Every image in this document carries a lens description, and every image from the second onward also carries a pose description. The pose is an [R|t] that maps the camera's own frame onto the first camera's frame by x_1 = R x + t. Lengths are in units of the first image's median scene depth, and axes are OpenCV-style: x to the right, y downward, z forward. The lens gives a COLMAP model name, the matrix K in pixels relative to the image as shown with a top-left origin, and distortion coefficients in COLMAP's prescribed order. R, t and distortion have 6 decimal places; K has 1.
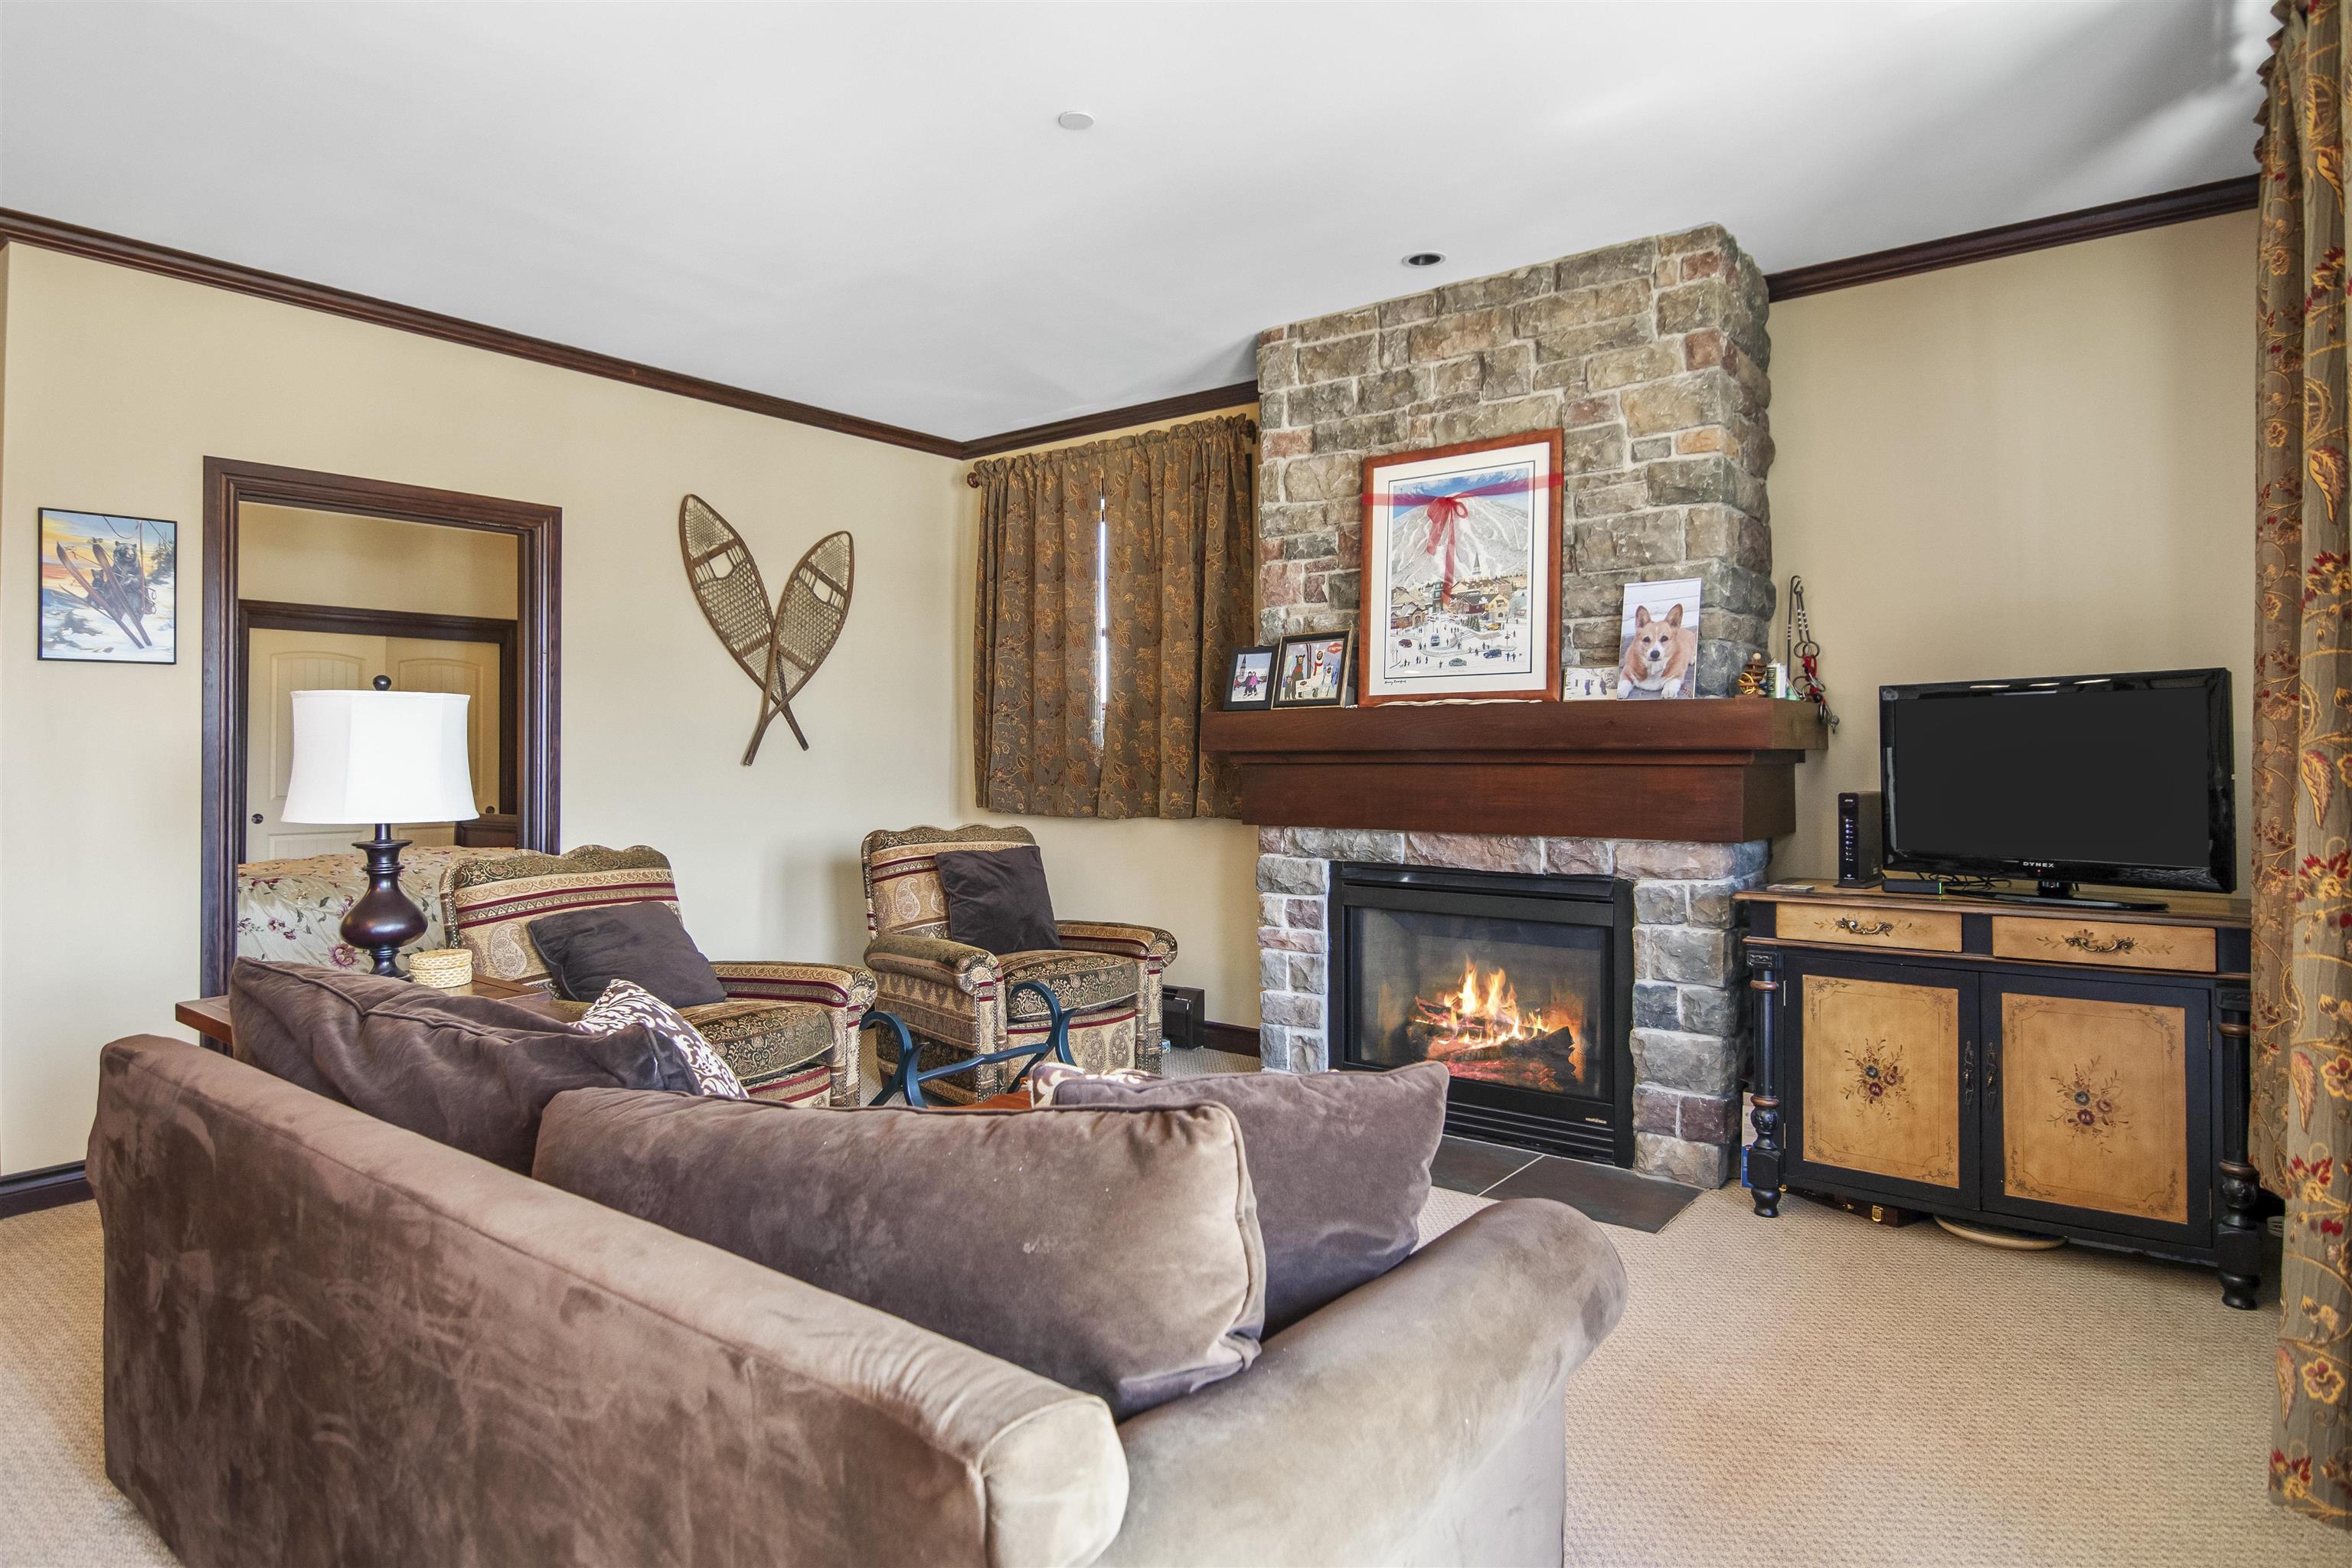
lens RADIAL K [[1306.1, 0, 1176.2], [0, 1306.1, 731.9], [0, 0, 1]] dist [0.000981, 0.000003]
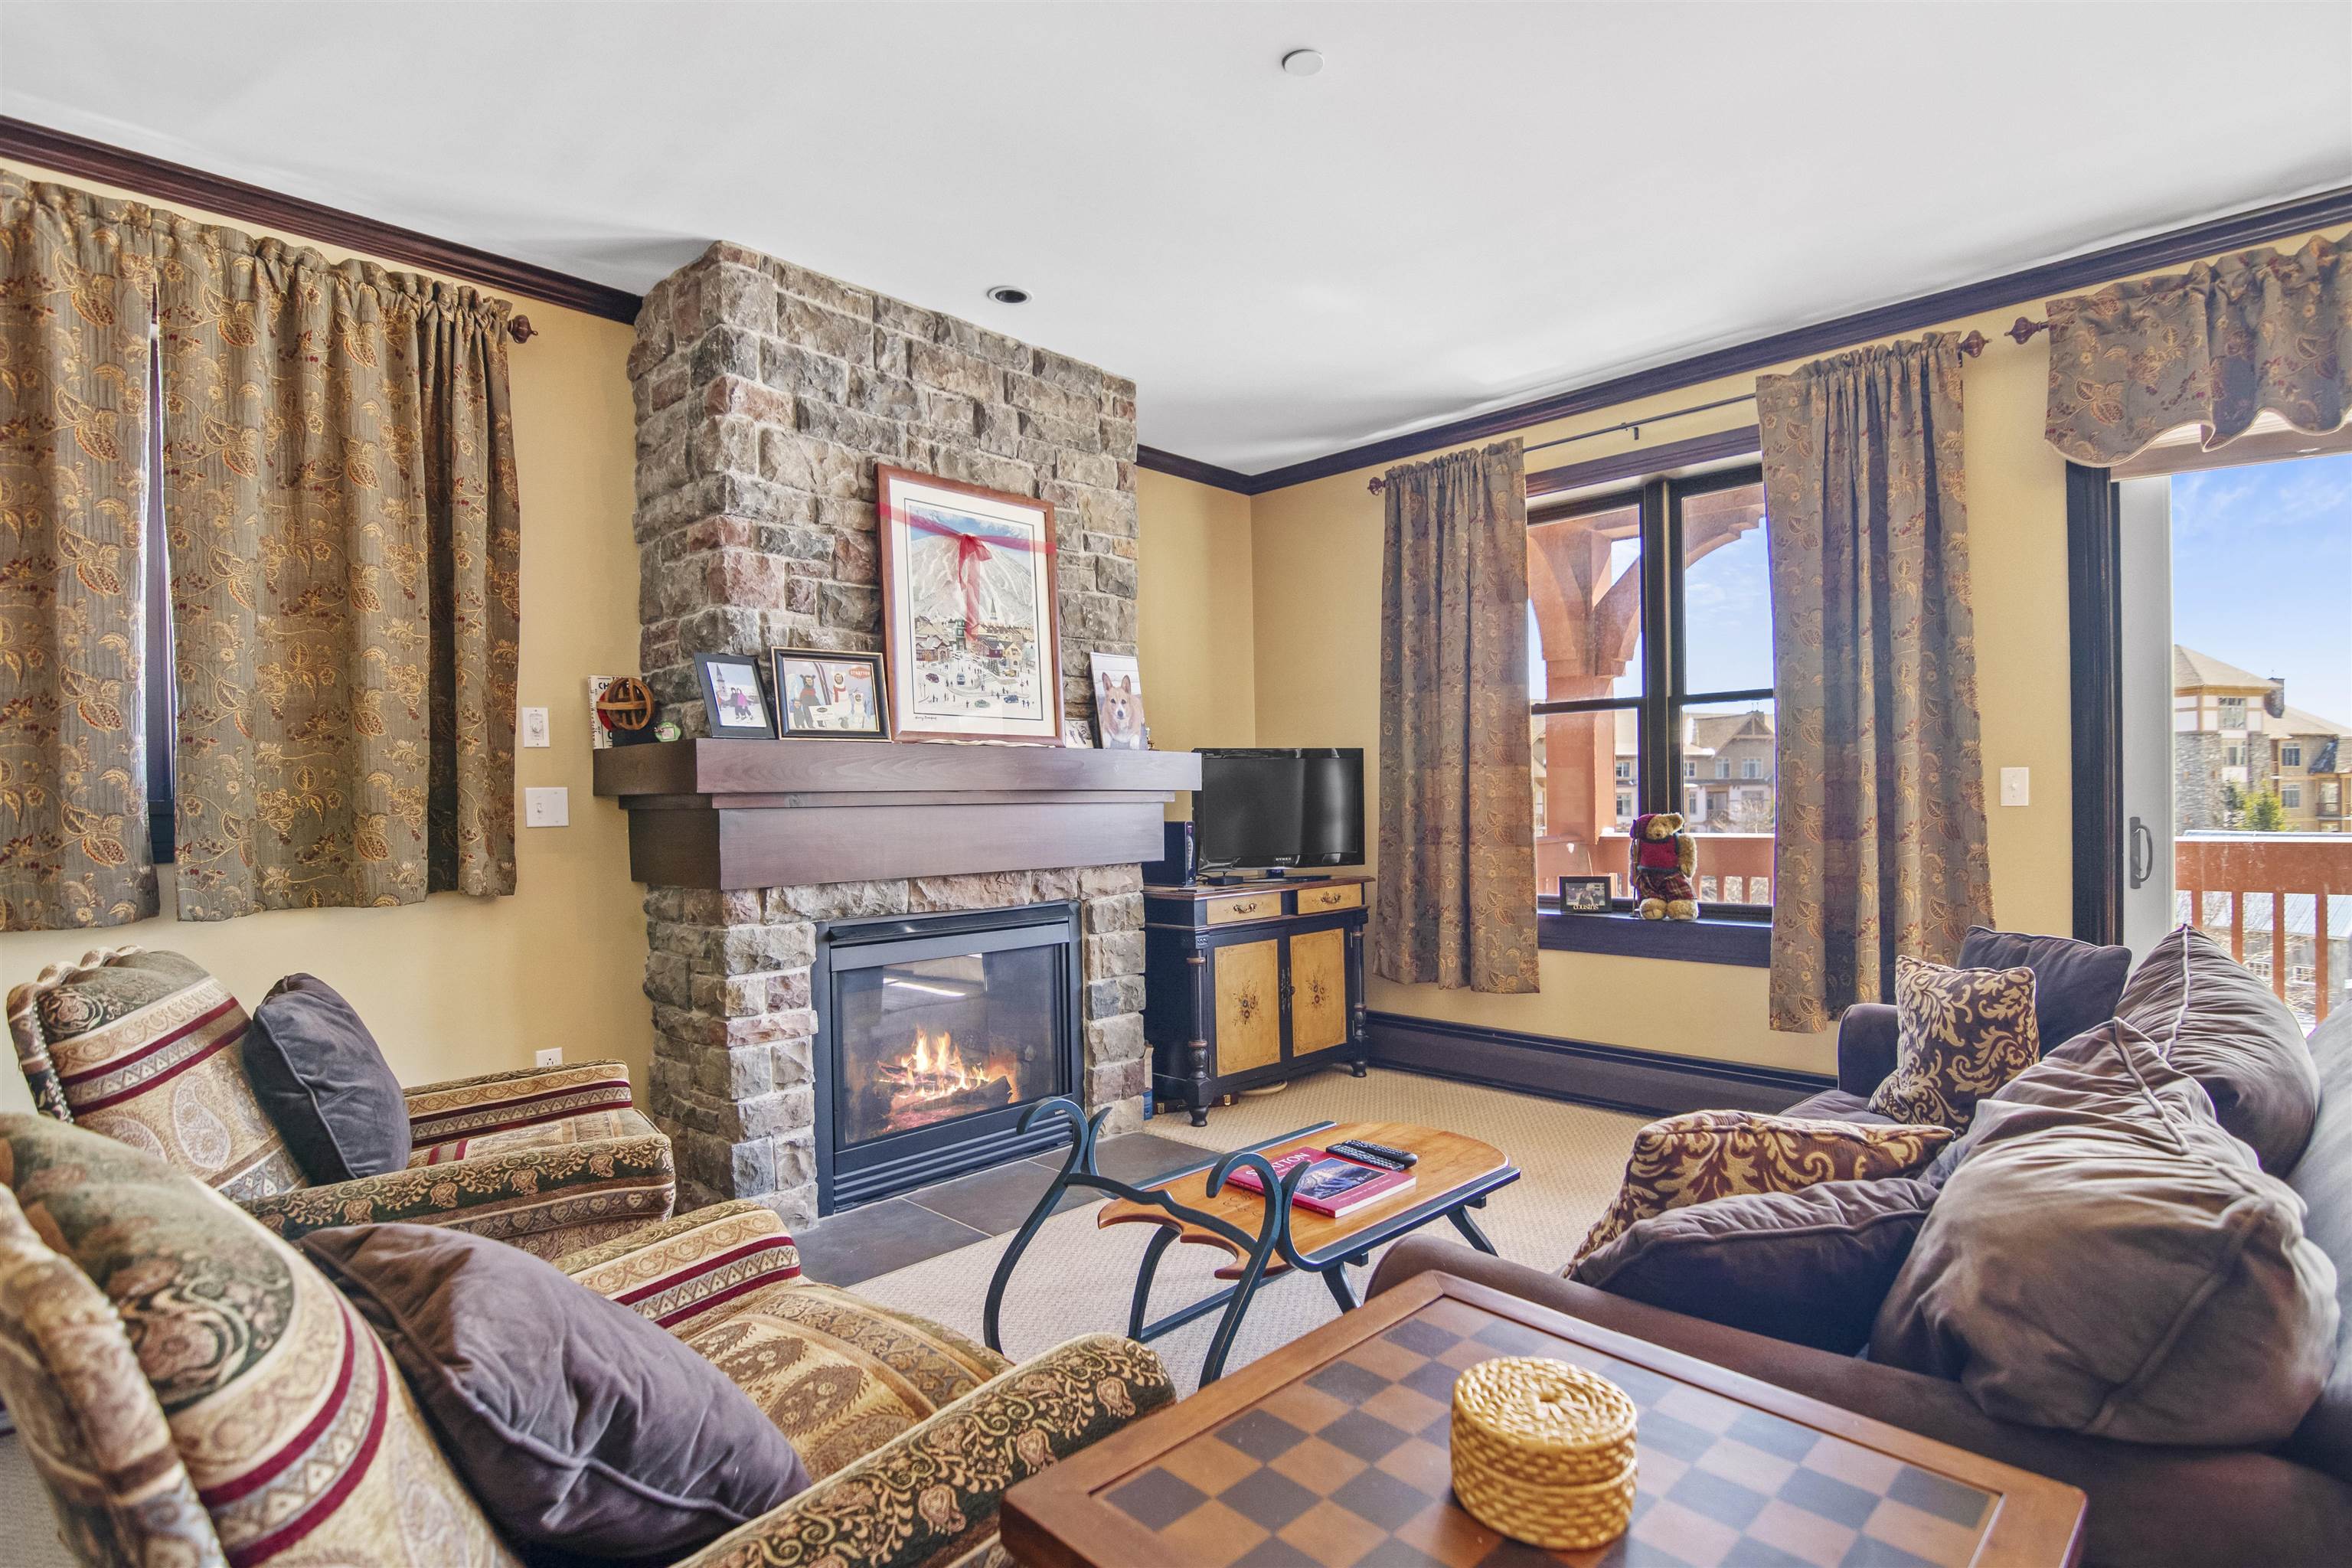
lens RADIAL K [[1129.7, 0, 1175.3], [0, 1129.7, 822.2], [0, 0, 1]] dist [-0.002193, -0.000695]
pose [[0.136851, -0.015078, 0.990477, -0.621999], [-0.000360, 0.999883, 0.015271, 0.024405], [-0.990592, -0.002446, 0.136829, 0.727232]]
